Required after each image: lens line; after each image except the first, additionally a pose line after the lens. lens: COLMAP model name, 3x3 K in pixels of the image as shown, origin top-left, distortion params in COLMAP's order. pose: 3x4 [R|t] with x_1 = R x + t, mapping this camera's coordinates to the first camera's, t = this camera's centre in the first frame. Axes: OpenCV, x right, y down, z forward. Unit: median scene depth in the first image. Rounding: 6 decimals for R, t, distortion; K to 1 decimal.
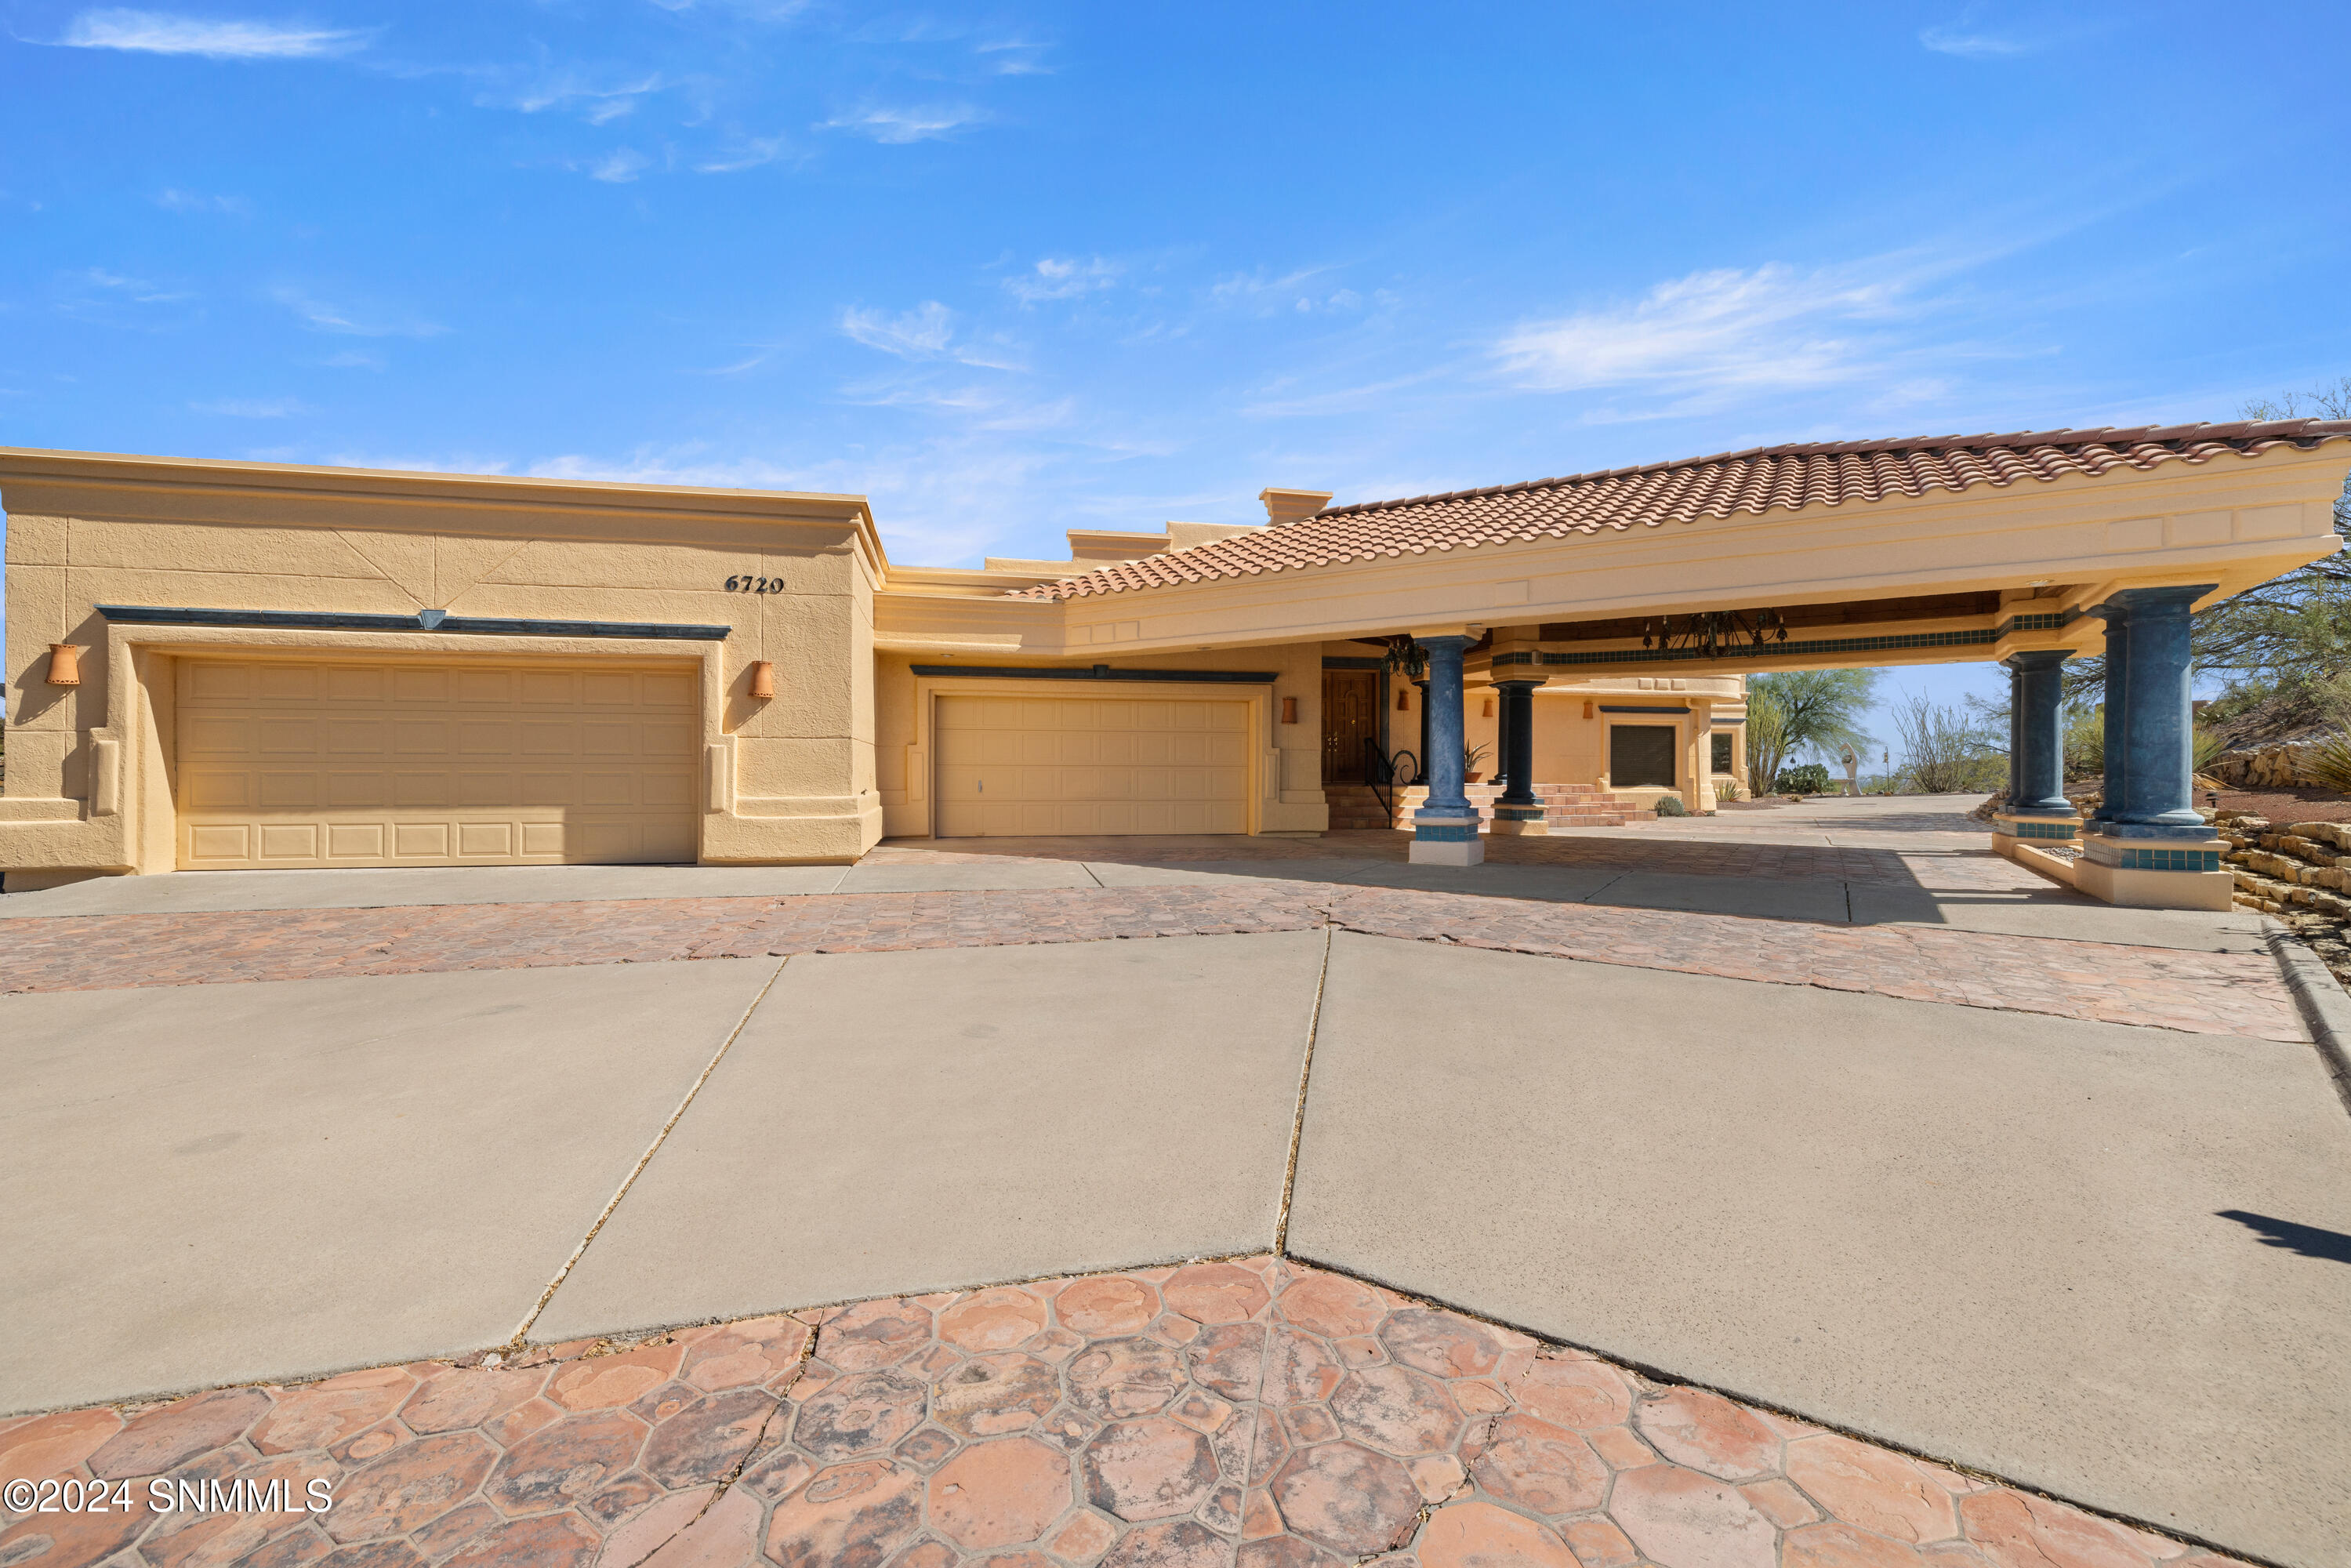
lens RADIAL K [[987.0, 0, 1220.6], [0, 987.0, 775.7], [0, 0, 1]] dist [-0.002826, 0.000318]
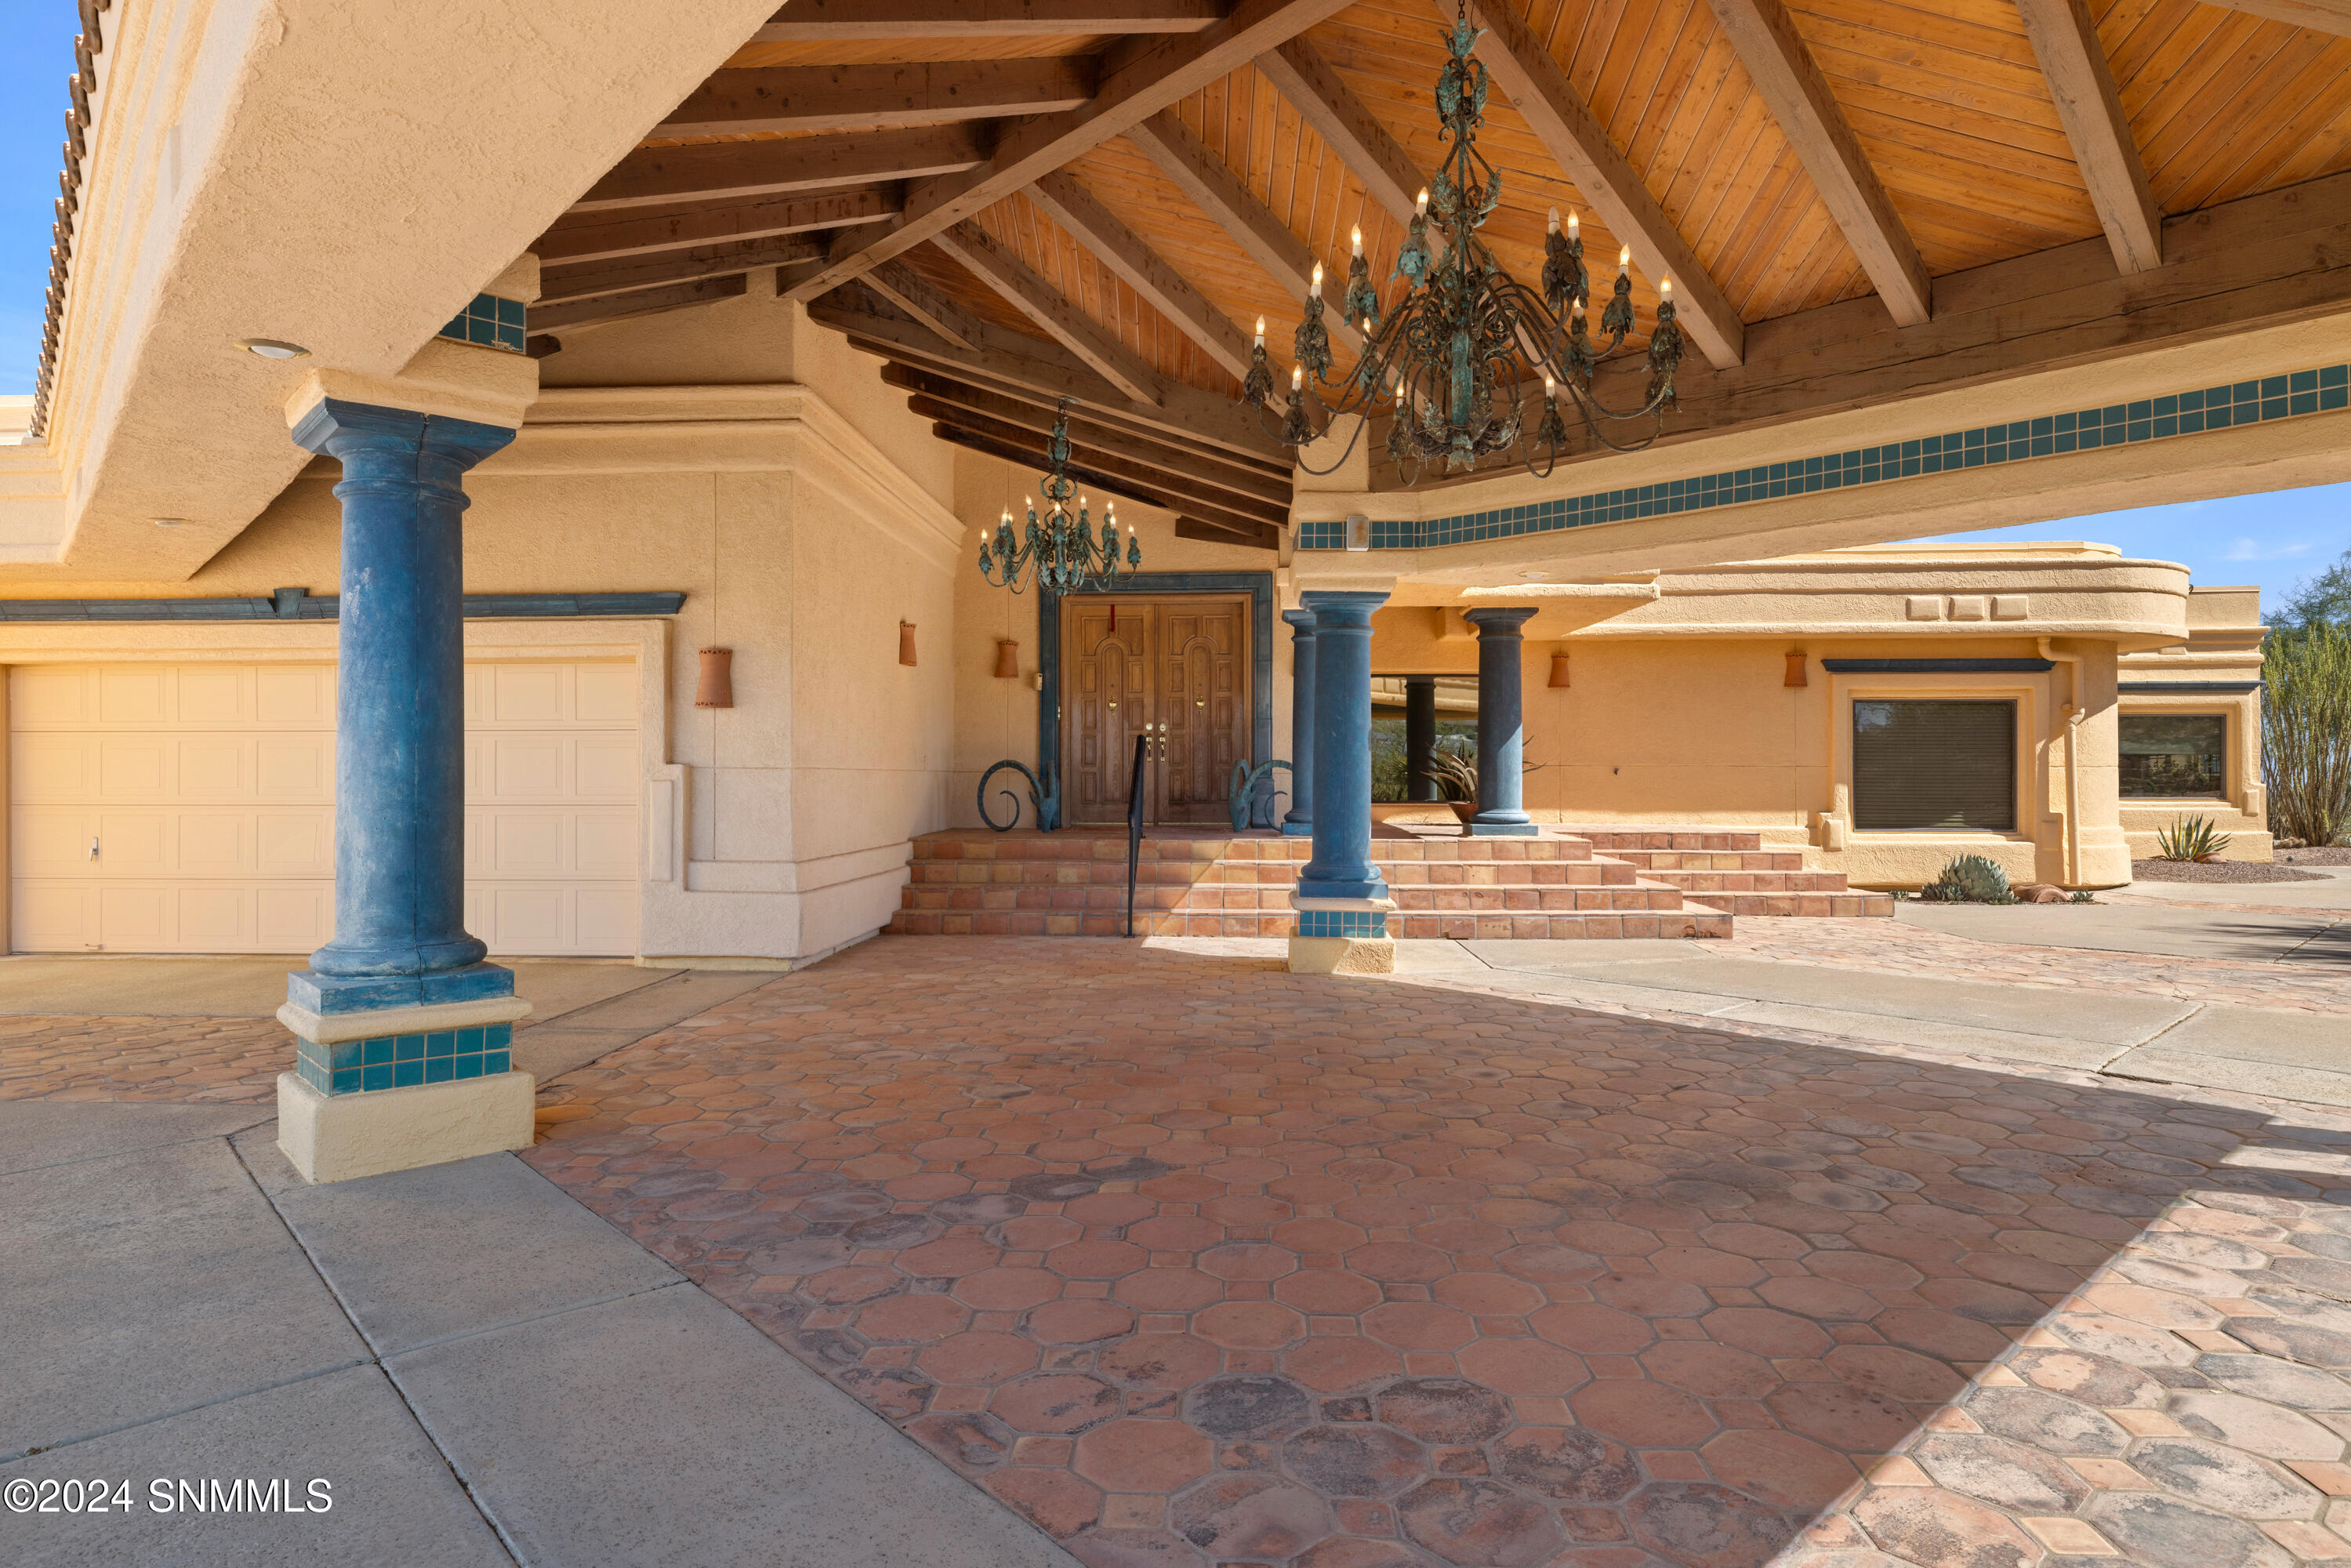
lens RADIAL K [[1347.0, 0, 1177.4], [0, 1347.0, 777.2], [0, 0, 1]] dist [-0.002763, -0.000068]
pose [[0.962553, -0.001243, -0.271091, 0.479059], [0.000428, 0.999995, -0.003065, -0.023222], [0.271093, 0.002834, 0.962549, 0.547055]]
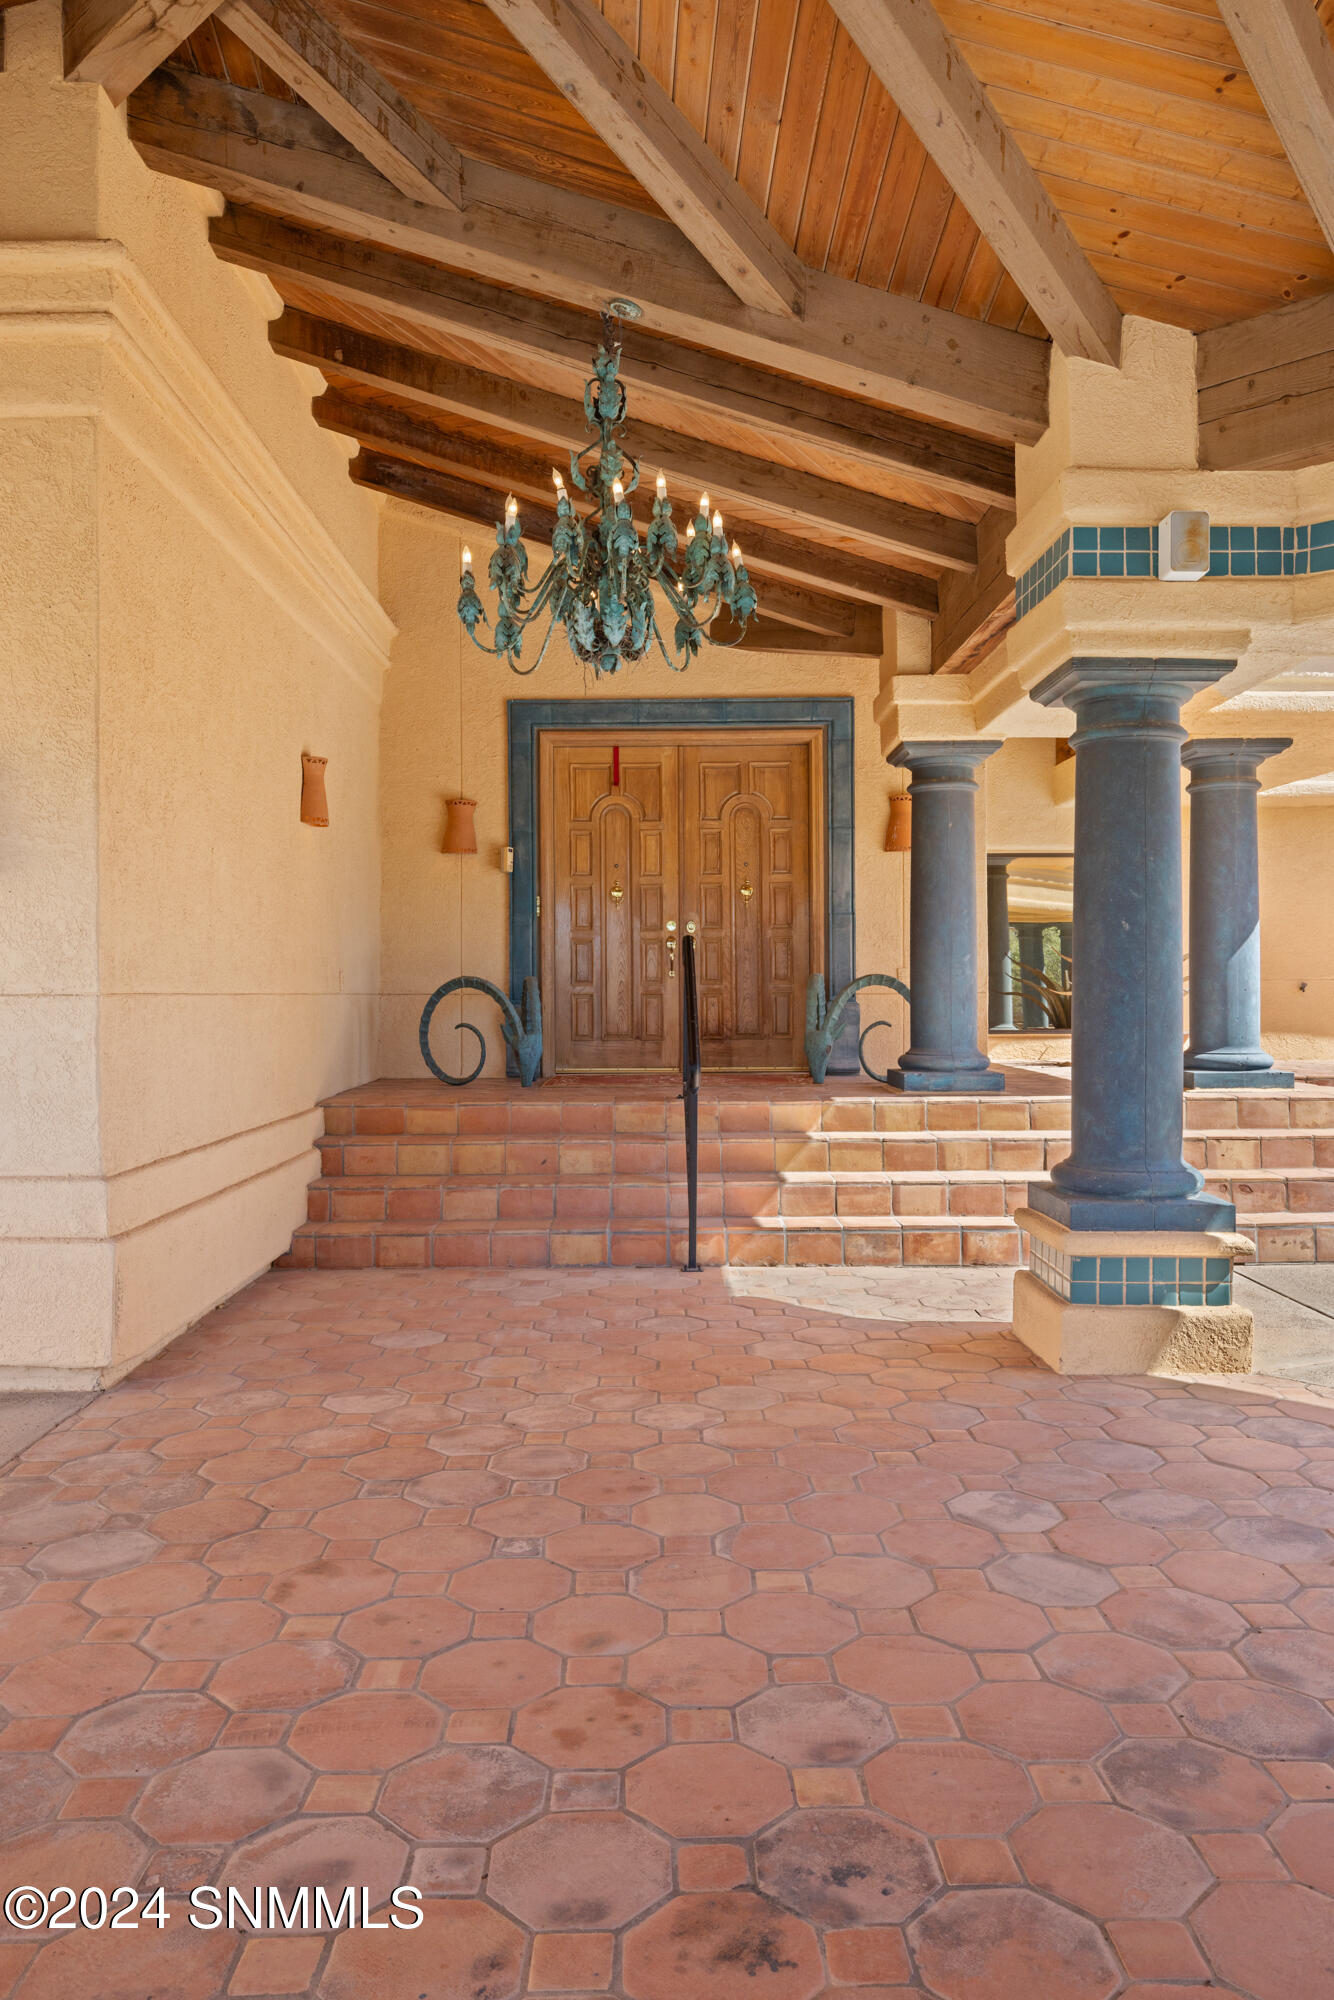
lens RADIAL K [[1436.2, 0, 670.2], [0, 1436.2, 990.0], [0, 0, 1]] dist [-0.005084, 0.005161]
pose [[0.976583, -0.008028, -0.214993, 0.334816], [0.007011, 0.999960, -0.005496, -0.028066], [0.215028, 0.003860, 0.976600, 0.812404]]
